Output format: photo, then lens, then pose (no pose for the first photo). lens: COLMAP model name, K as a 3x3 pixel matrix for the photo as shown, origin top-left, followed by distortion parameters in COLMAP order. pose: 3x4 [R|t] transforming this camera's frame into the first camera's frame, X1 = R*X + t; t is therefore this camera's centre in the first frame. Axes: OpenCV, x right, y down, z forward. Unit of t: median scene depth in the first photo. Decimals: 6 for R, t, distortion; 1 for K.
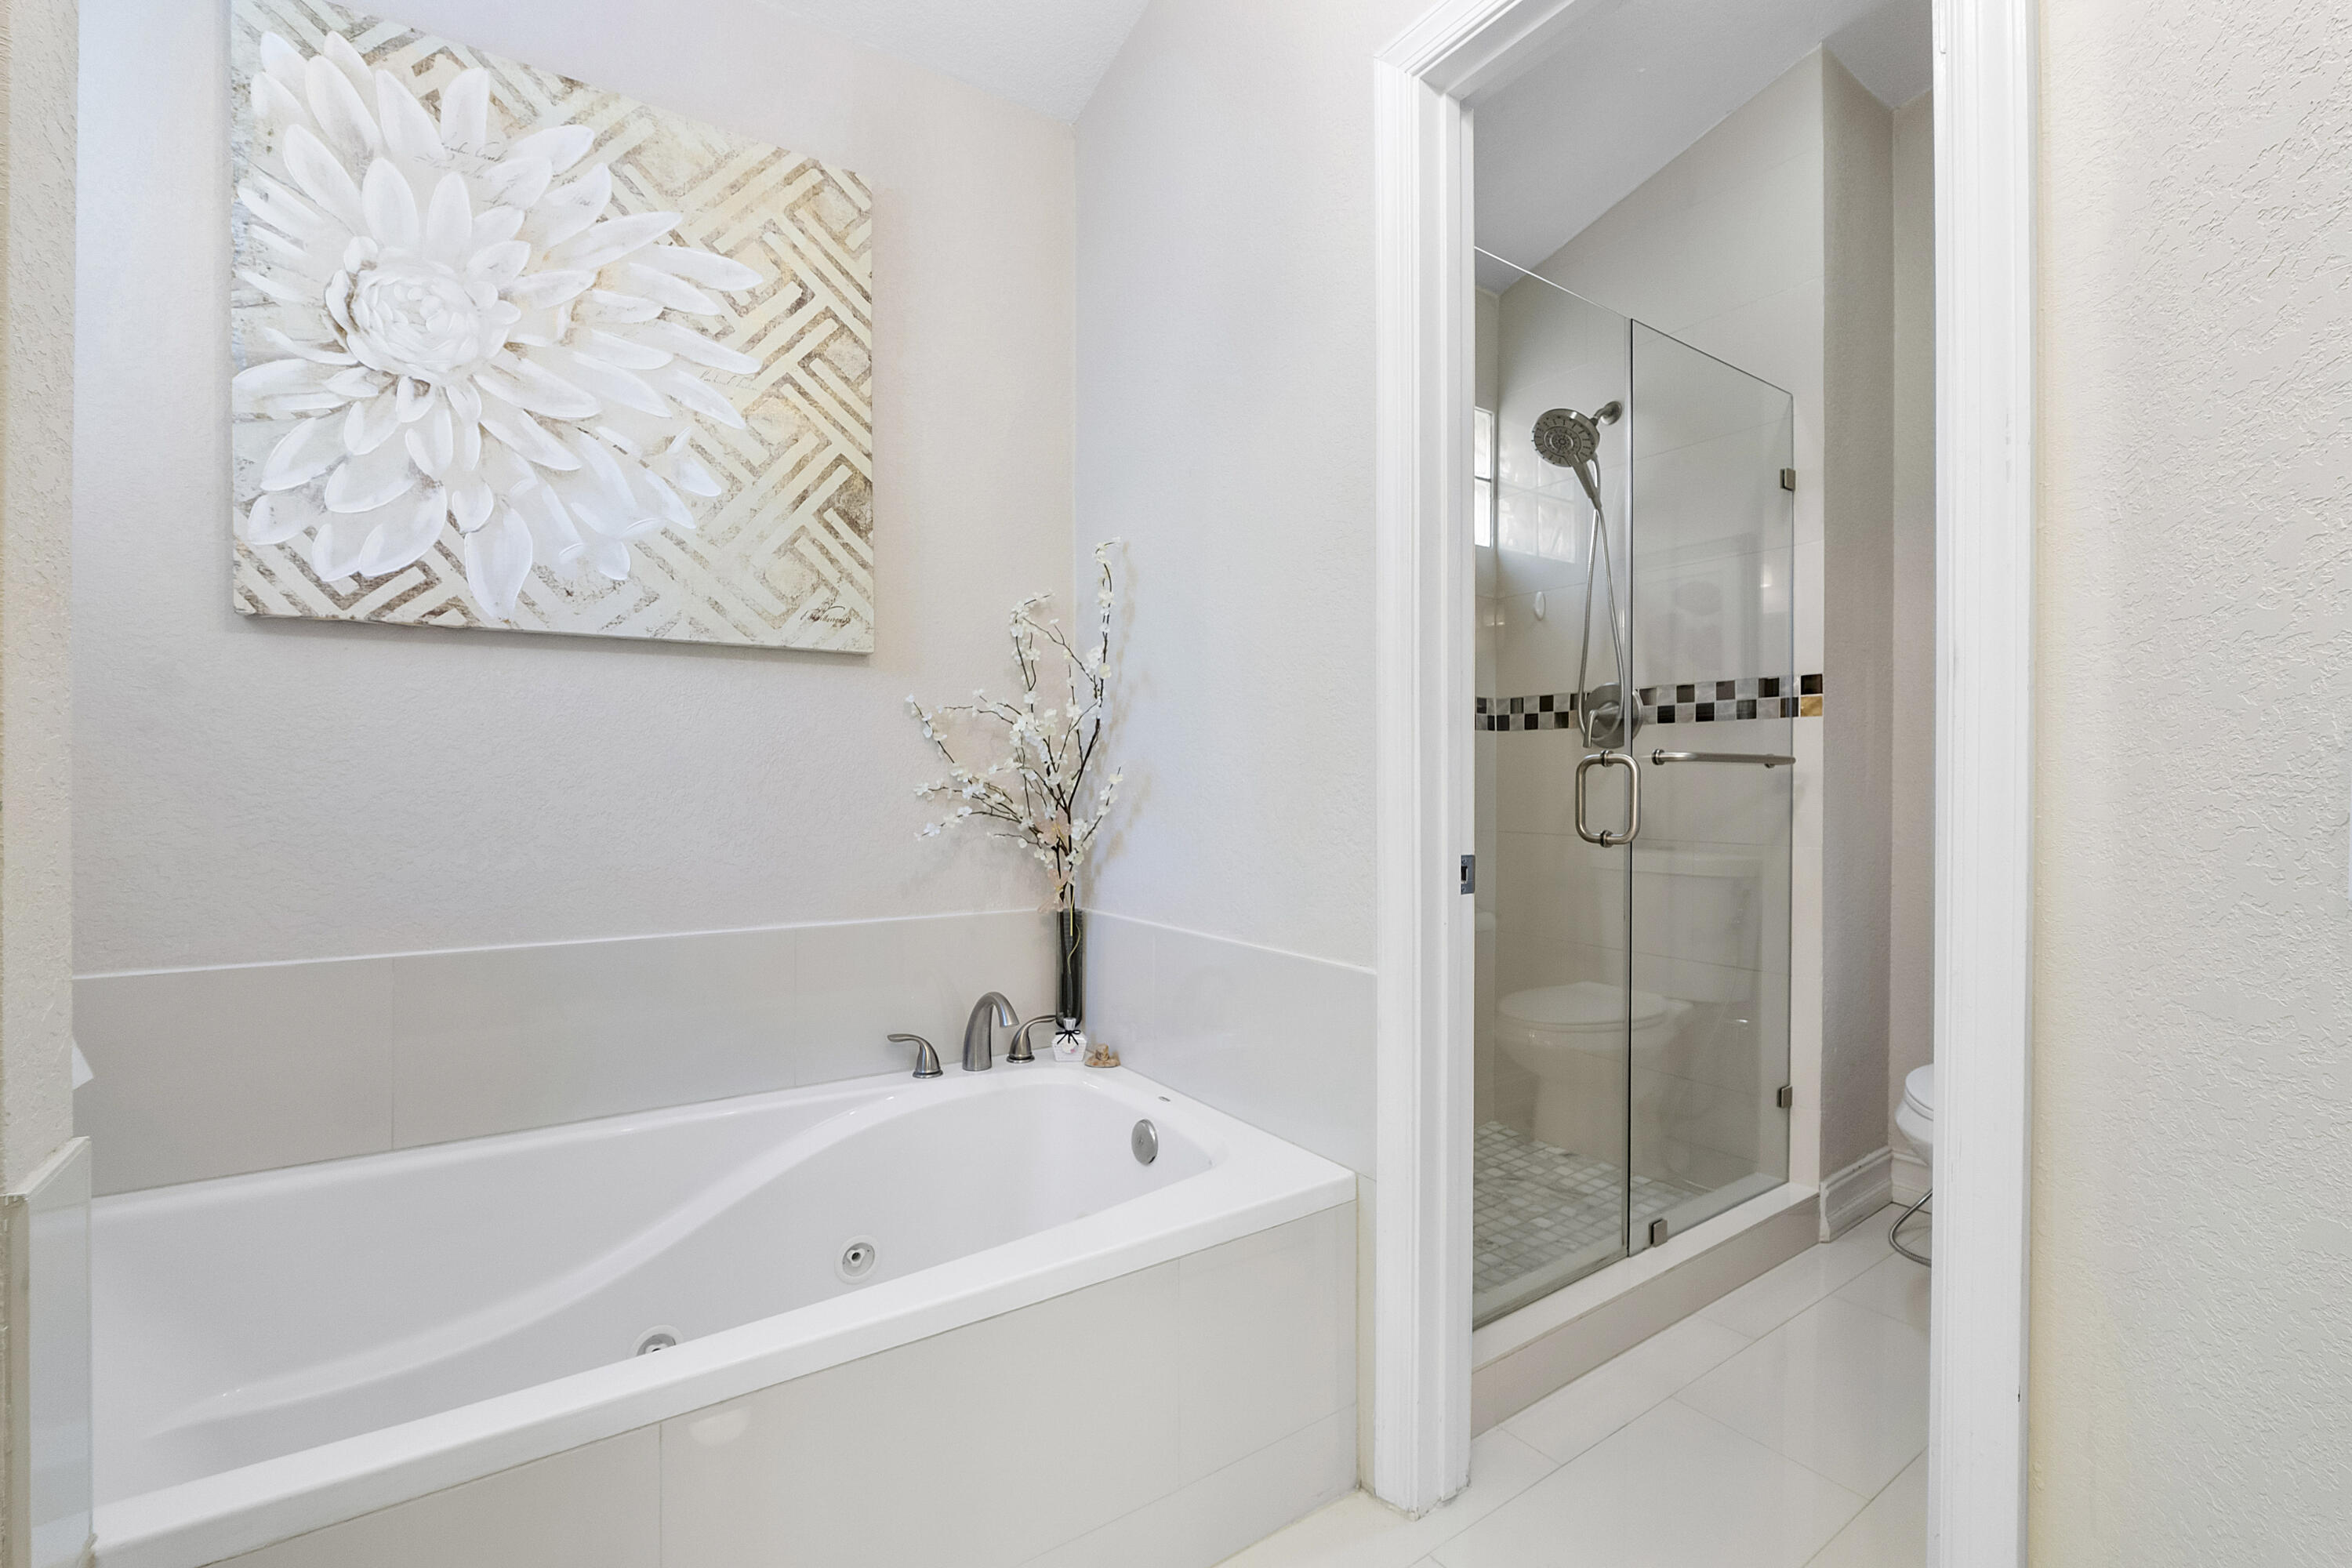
lens RADIAL K [[1000.7, 0, 1185.5], [0, 1000.7, 783.6], [0, 0, 1]] dist [-0.006495, -0.001860]
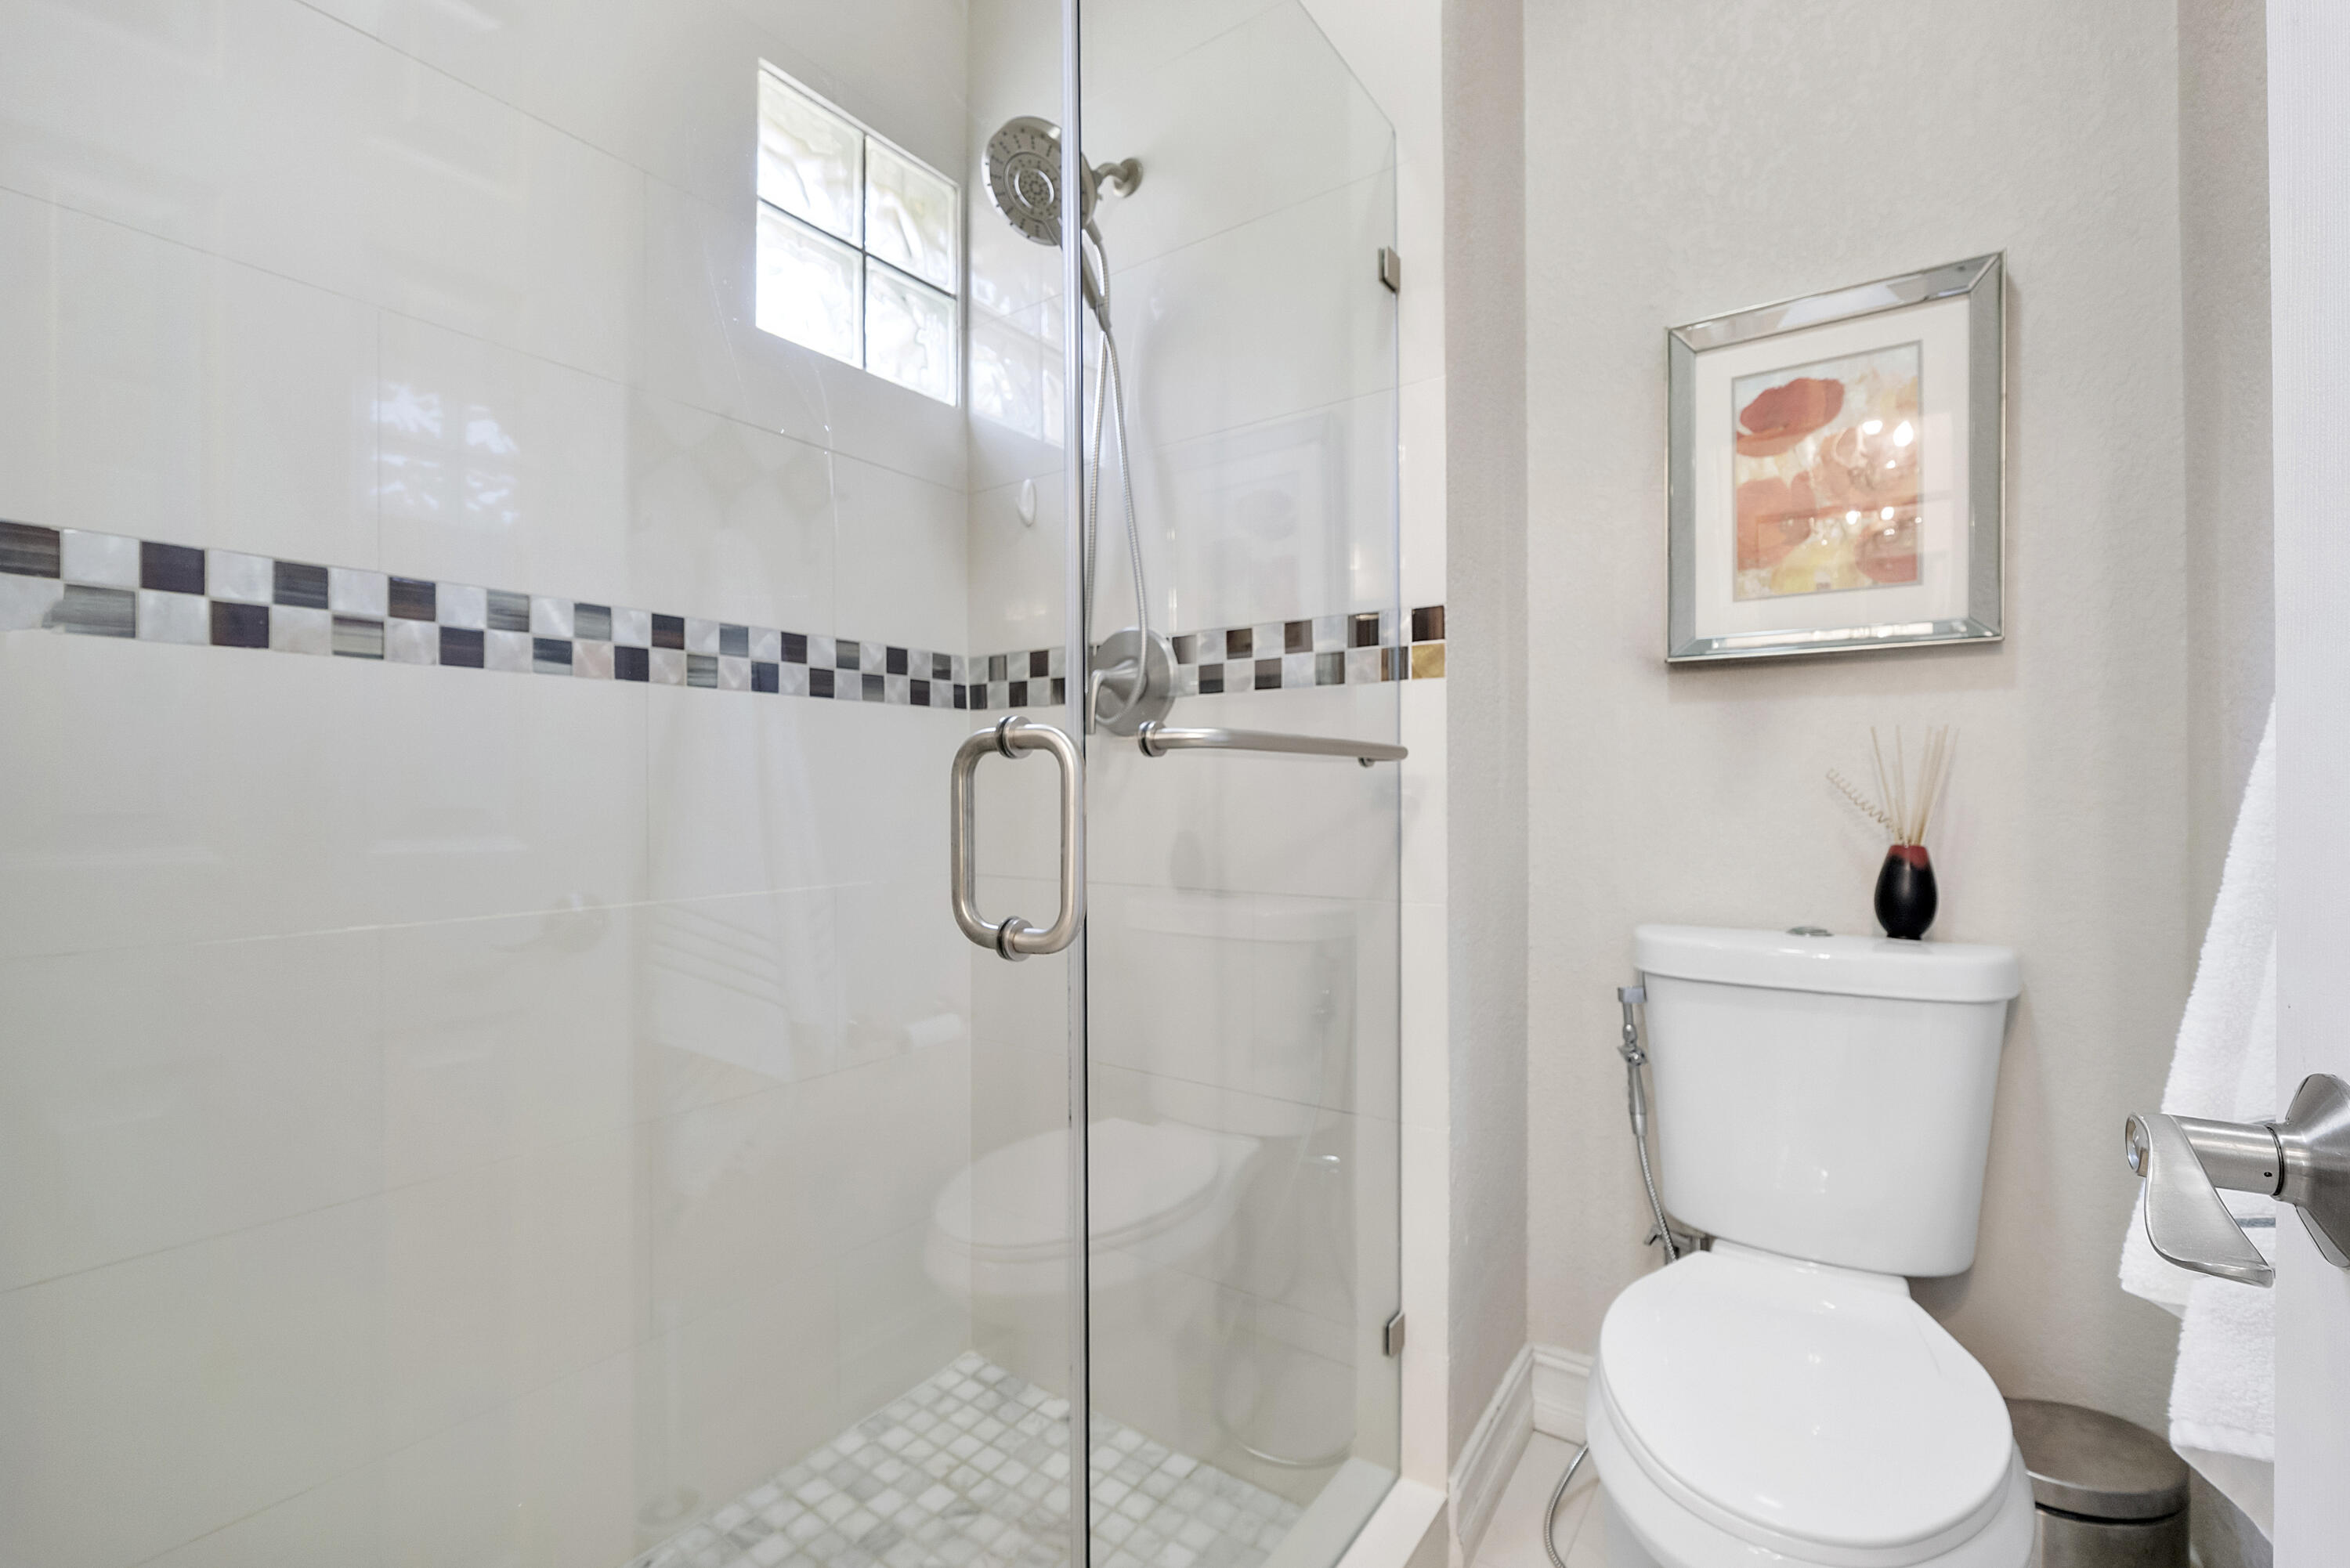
lens RADIAL K [[999.8, 0, 1187.8], [0, 999.8, 787.4], [0, 0, 1]] dist [-0.006495, -0.001860]
pose [[0.935932, -0.004885, 0.352147, 0.339637], [0.007457, 0.999954, -0.005949, -0.001867], [-0.352102, 0.008194, 0.935926, 0.589811]]
